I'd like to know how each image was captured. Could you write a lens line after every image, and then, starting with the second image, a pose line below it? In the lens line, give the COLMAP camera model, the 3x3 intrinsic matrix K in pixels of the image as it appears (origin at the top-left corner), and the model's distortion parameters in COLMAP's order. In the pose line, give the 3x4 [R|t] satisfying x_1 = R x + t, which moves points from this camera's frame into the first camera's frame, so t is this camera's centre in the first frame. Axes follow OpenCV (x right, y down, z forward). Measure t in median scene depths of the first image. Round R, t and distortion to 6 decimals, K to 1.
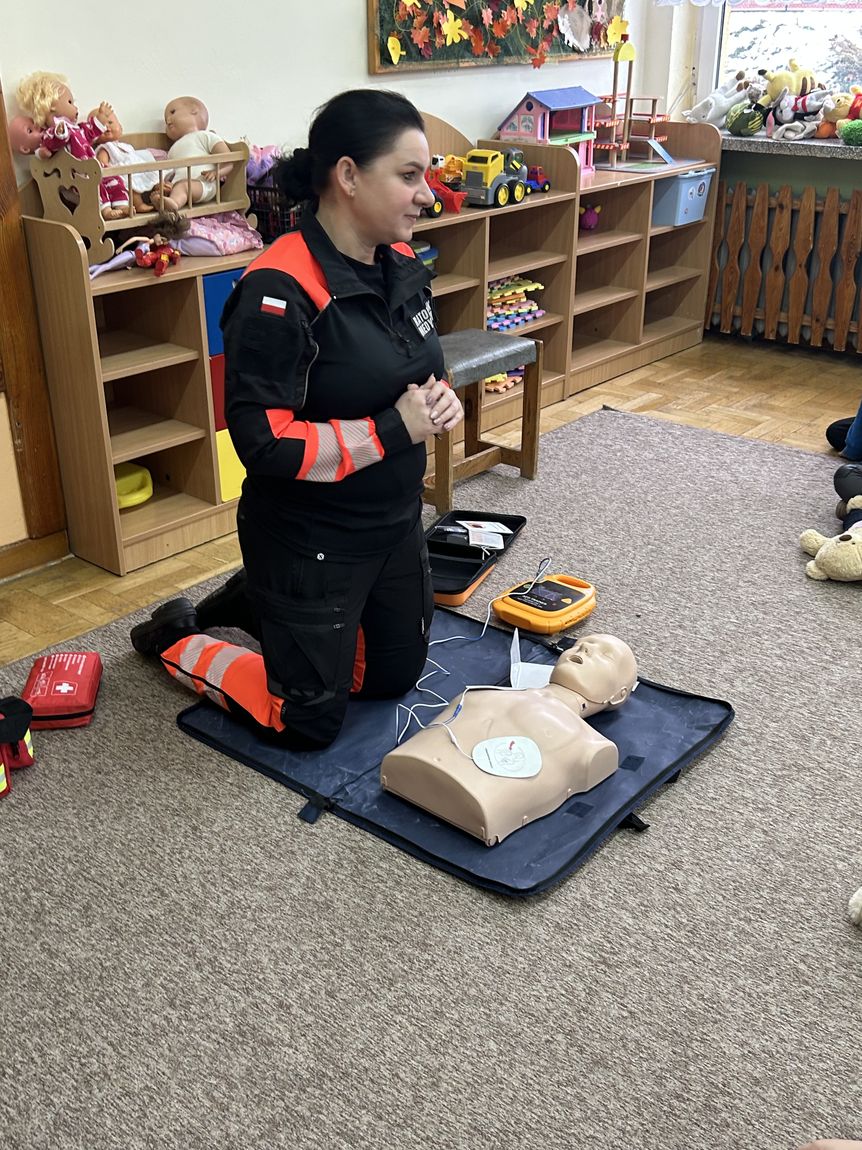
lens RADIAL K [[1200.1, 0, 420.1], [0, 1200.1, 594.0], [0, 0, 1]] dist [0.011064, 0.000000]
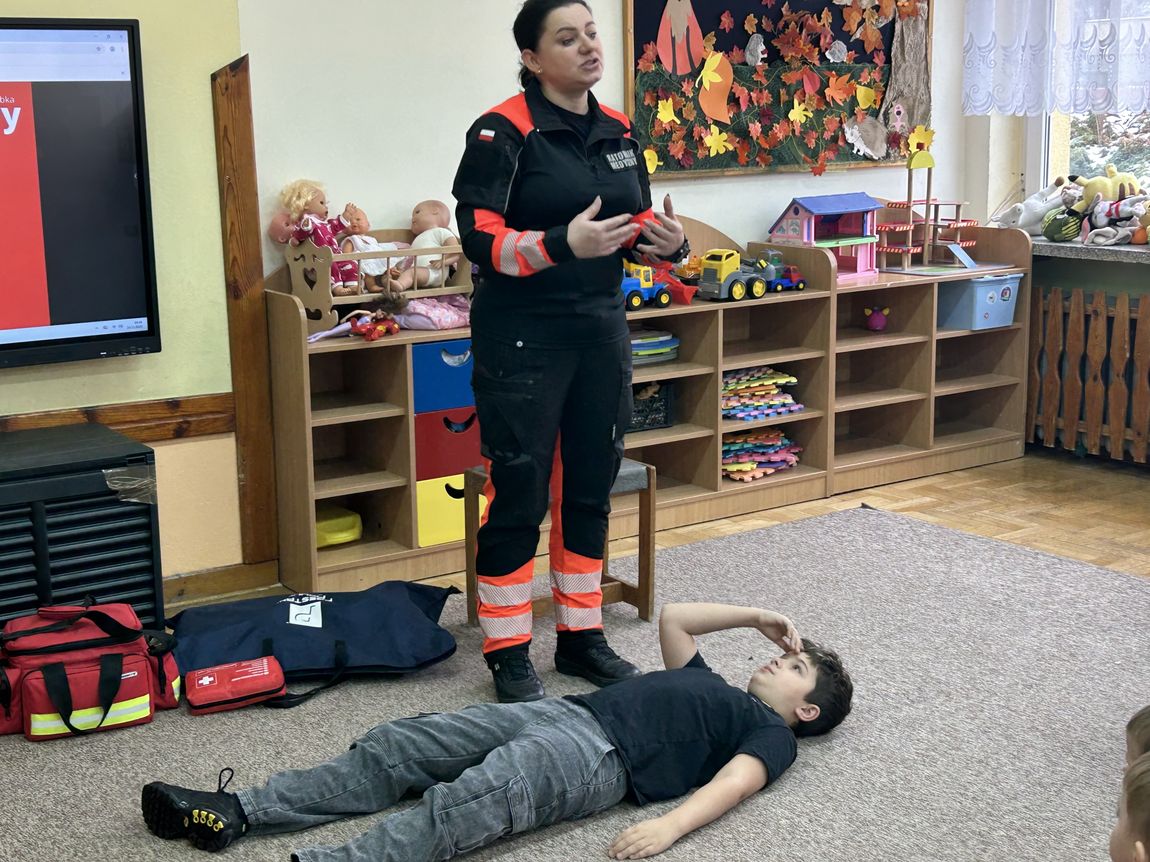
lens RADIAL K [[1659.0, 0, 566.1], [0, 1659.0, 425.6], [0, 0, 1]] dist [0.097919, 0.000000]
pose [[0.968484, 0.039471, -0.245930, 0.266849], [-0.101139, 0.964620, -0.243472, 0.136956], [0.227619, 0.260672, 0.938211, -0.329371]]
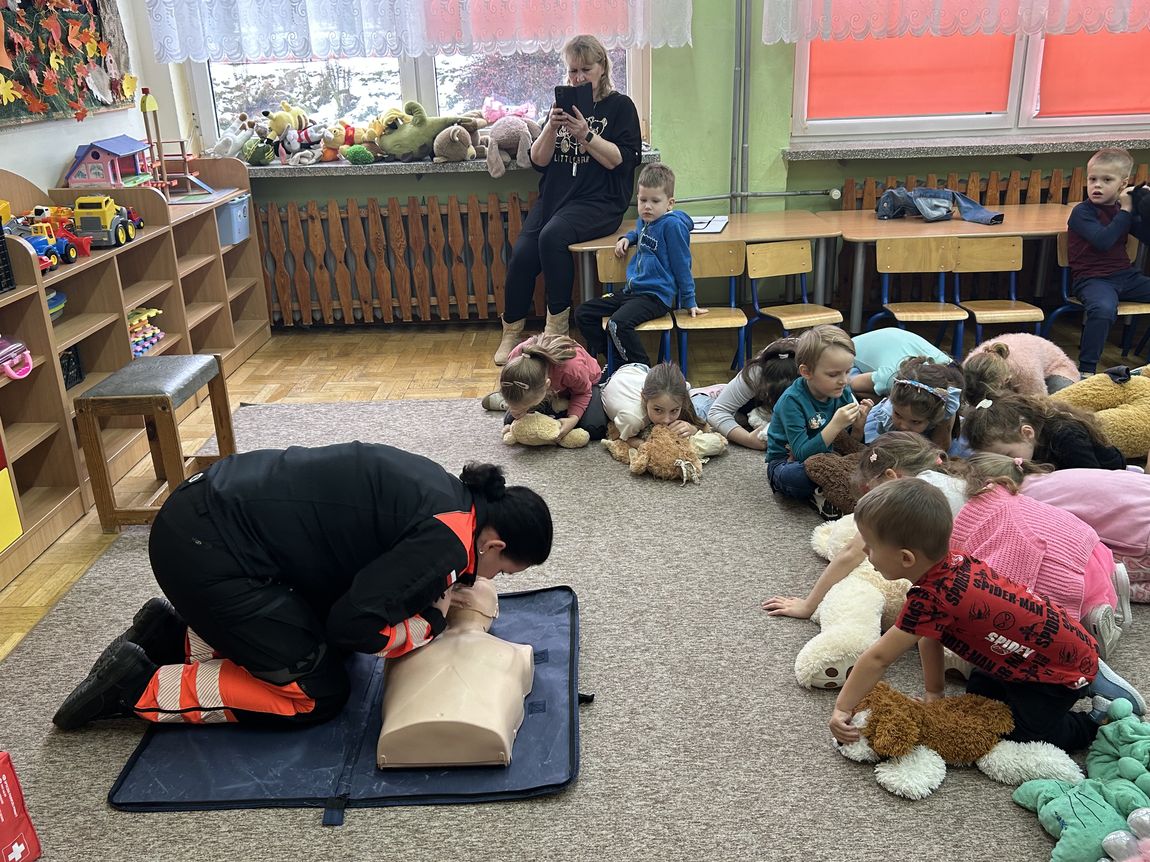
lens RADIAL K [[1024.0, 0, 574.5], [0, 1024.0, 434.9], [0, 0, 1]] dist [0.068896, -0.101885]
pose [[0.764378, -0.245338, 0.596268, -0.204935], [0.306661, 0.951818, -0.001490, -0.034637], [-0.567173, 0.183991, 0.802784, 0.058944]]
